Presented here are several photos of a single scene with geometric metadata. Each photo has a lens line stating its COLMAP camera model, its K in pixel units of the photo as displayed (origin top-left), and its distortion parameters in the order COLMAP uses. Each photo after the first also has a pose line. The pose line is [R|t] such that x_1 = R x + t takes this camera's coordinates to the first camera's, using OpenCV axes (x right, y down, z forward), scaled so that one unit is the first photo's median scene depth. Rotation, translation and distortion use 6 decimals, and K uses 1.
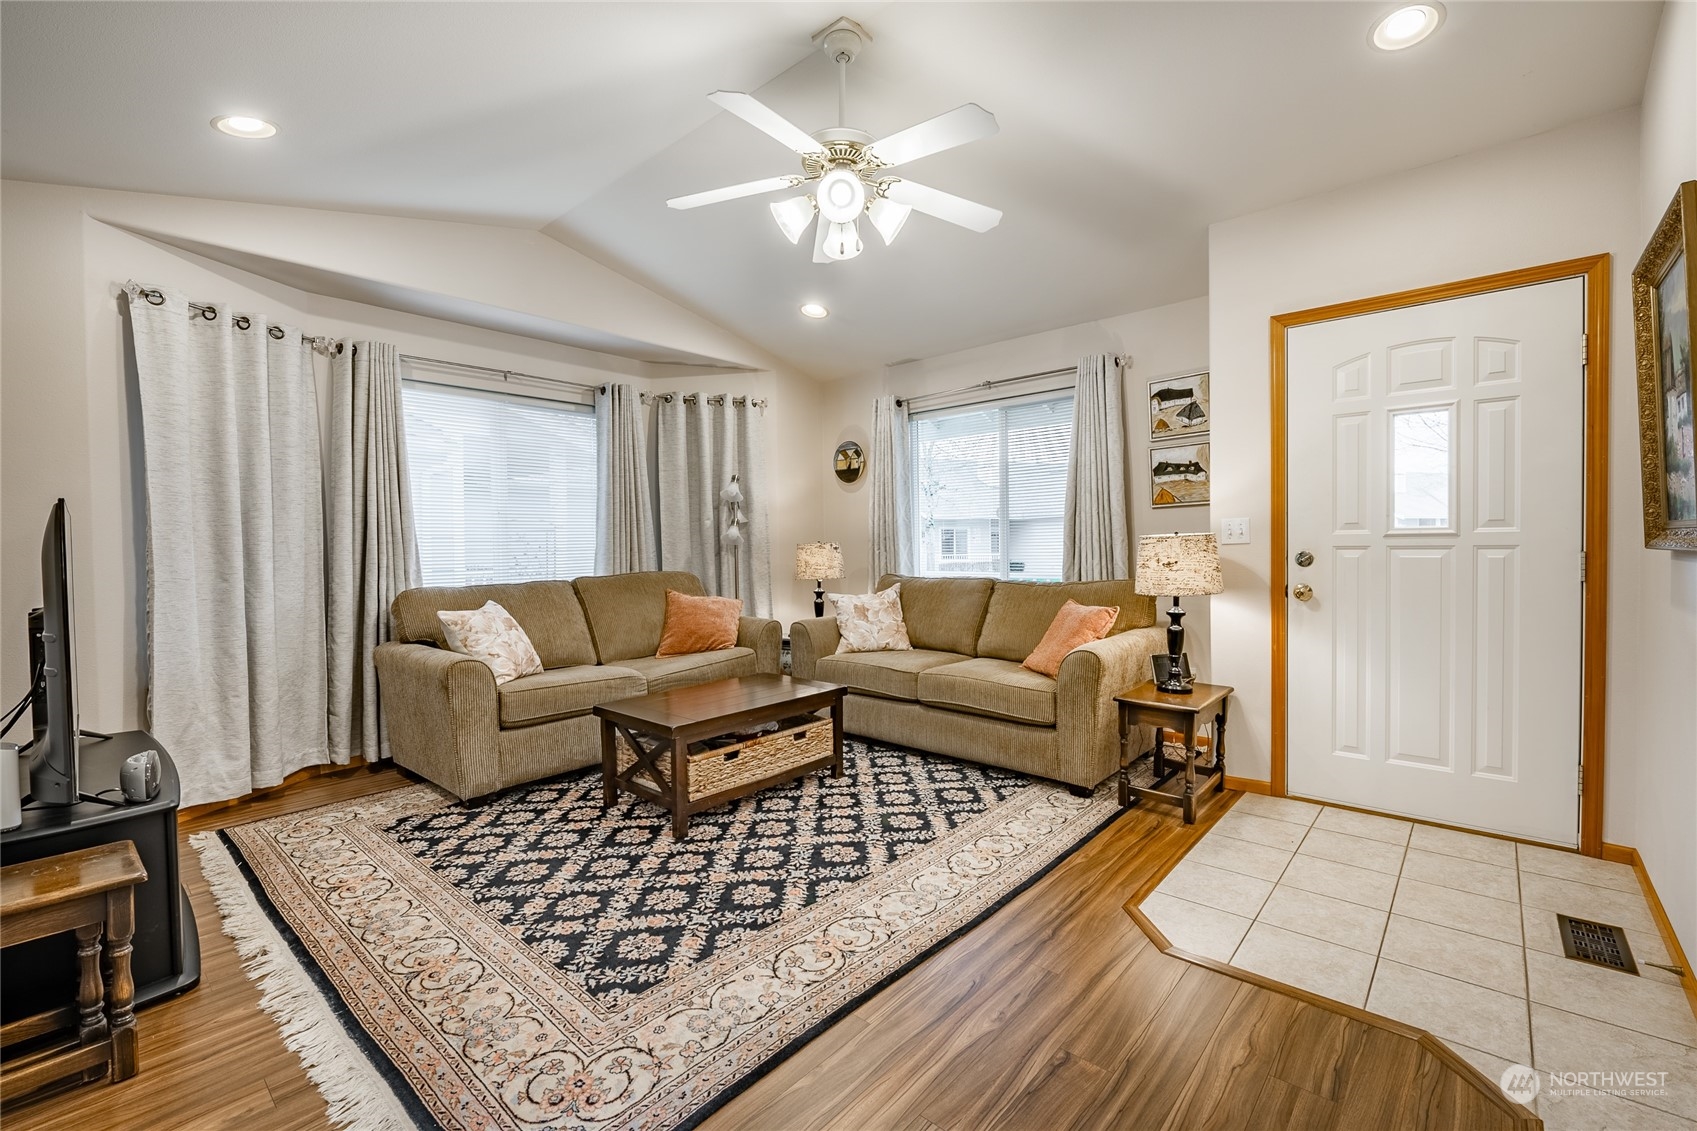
lens RADIAL K [[719.5, 0, 848.5], [0, 719.5, 565.5], [0, 0, 1]] dist [0.000163, -0.006993]
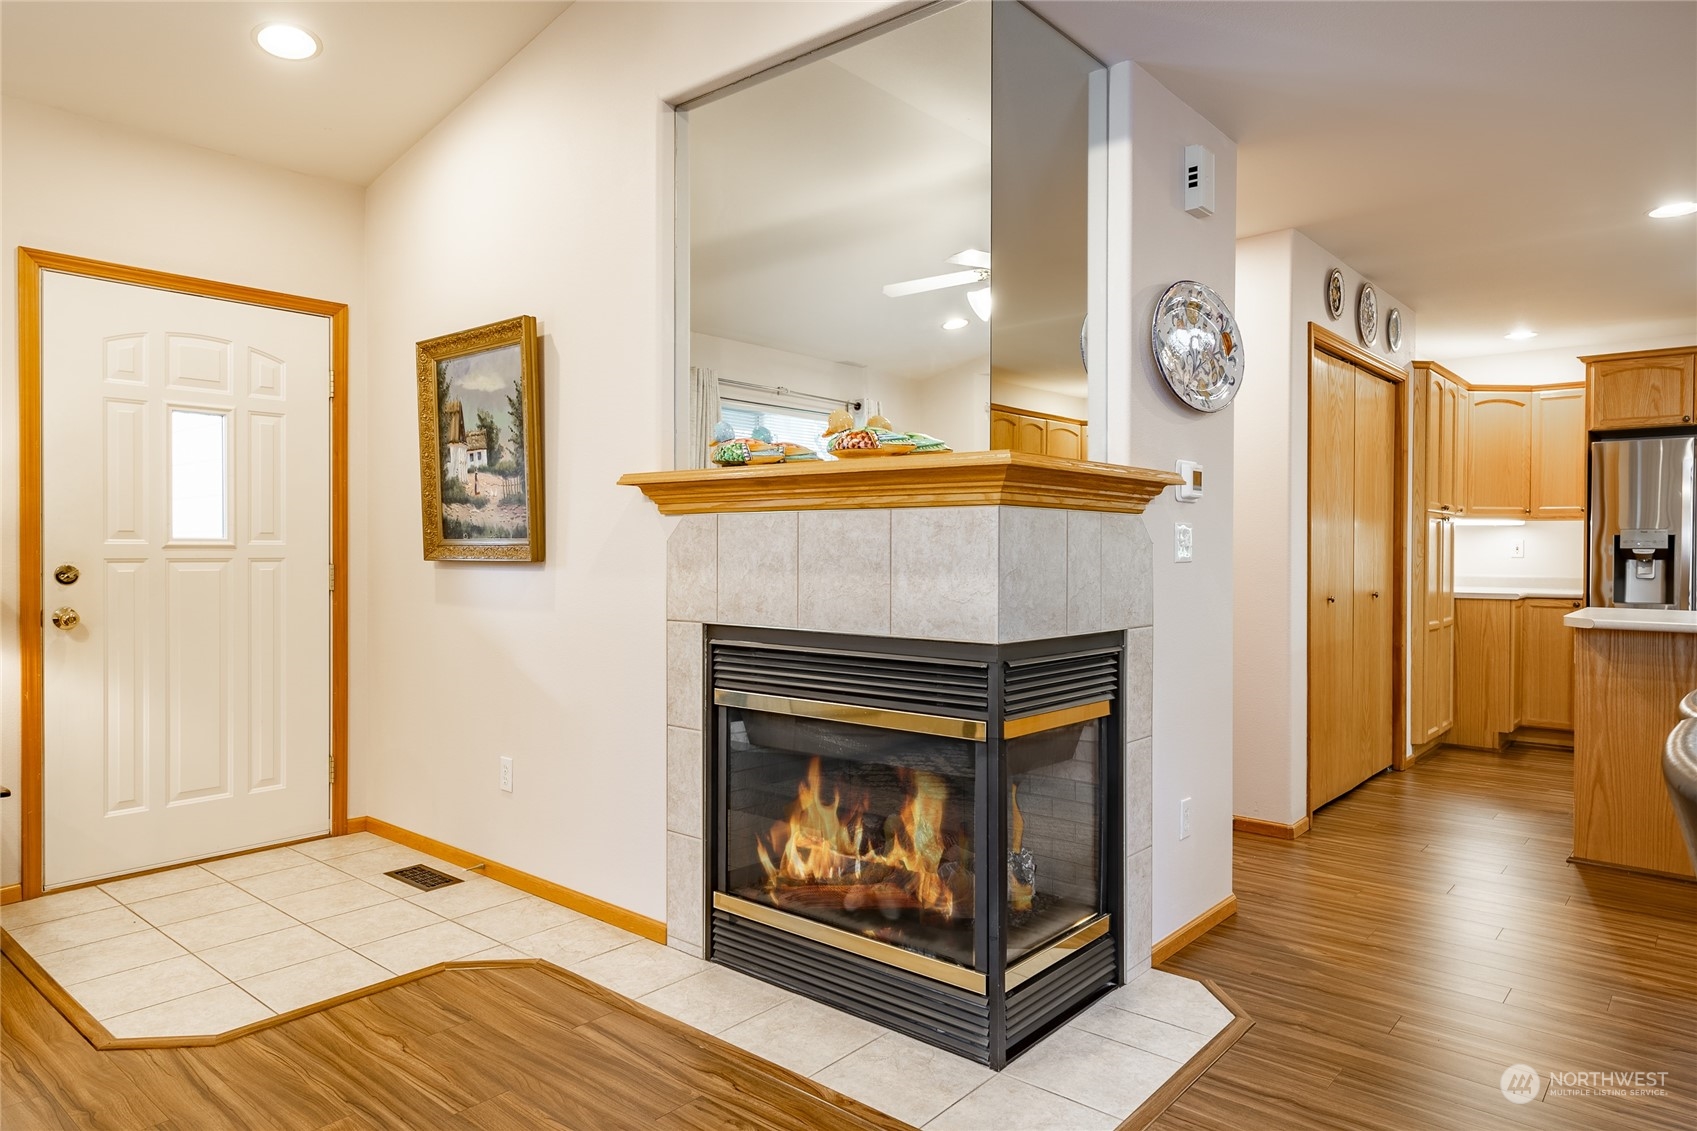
lens RADIAL K [[1054.9, 0, 852.8], [0, 1054.9, 559.4], [0, 0, 1]] dist [0.003988, 0.001548]
pose [[-0.024632, 0.003294, 0.999691, -0.612191], [0.027574, 0.999616, -0.002615, 0.000357], [-0.999316, 0.027501, -0.024713, 0.211896]]
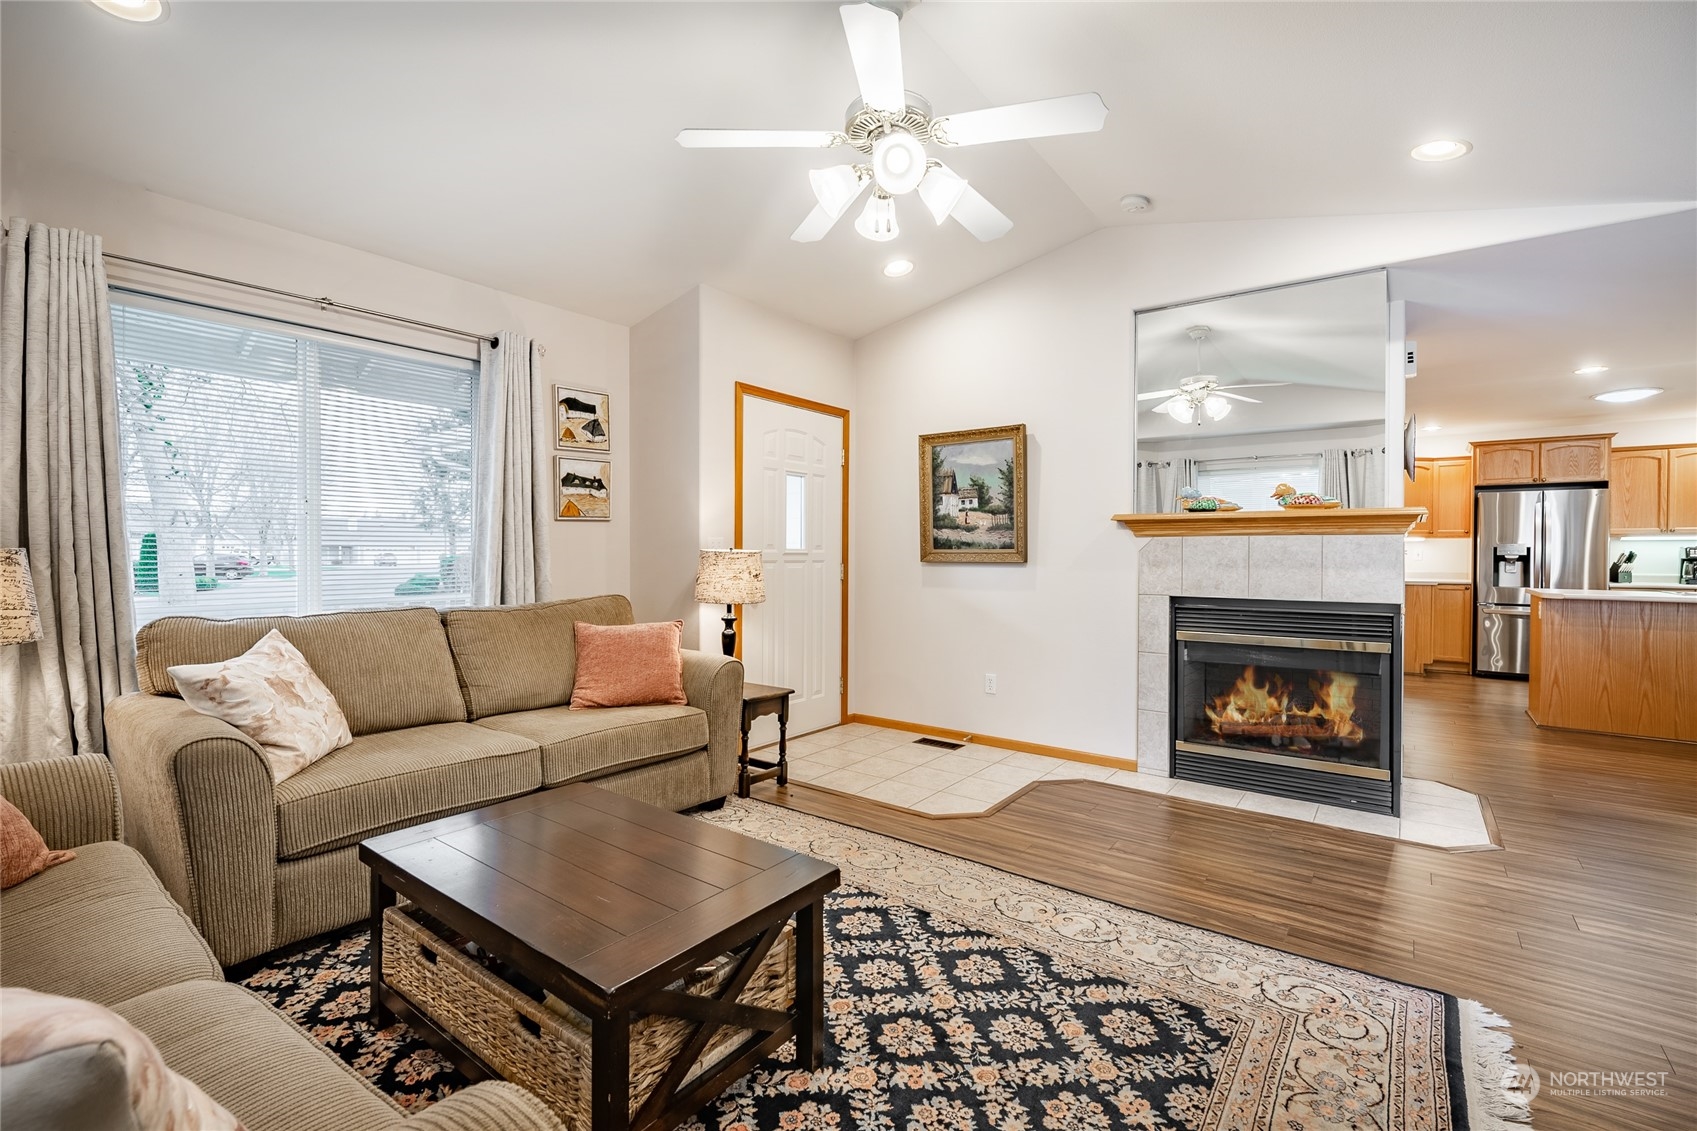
lens RADIAL K [[745.3, 0, 855.1], [0, 745.3, 563.3], [0, 0, 1]] dist [0.000381, -0.004666]
pose [[-0.089380, 0.000828, 0.995997, -0.888860], [0.027605, 0.999618, 0.001646, -0.022413], [-0.995615, 0.027641, -0.089369, 1.083457]]
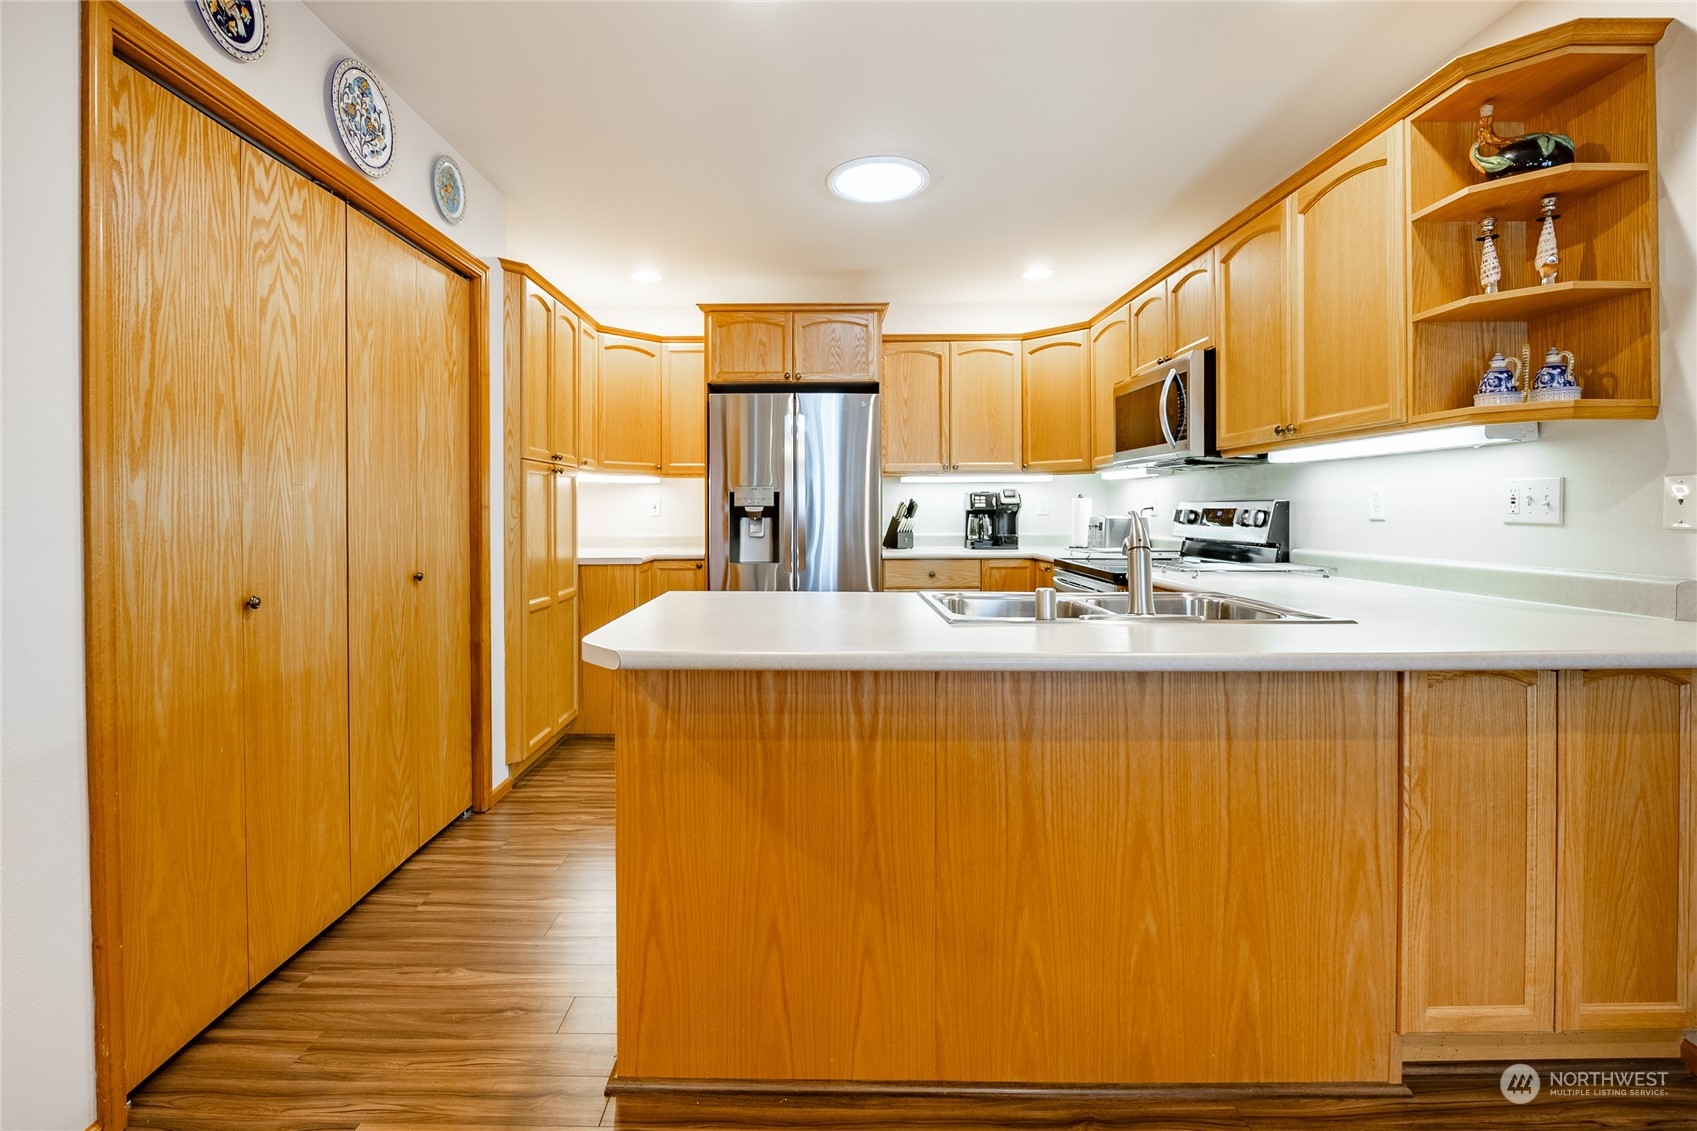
lens RADIAL K [[752.3, 0, 815.7], [0, 752.3, 511.6], [0, 0, 1]] dist [0.000113, -0.009623]
pose [[-0.656649, 0.012262, 0.754096, 0.321486], [0.034389, 0.999315, 0.013697, 0.011948], [-0.753412, 0.034927, -0.656621, -0.583495]]
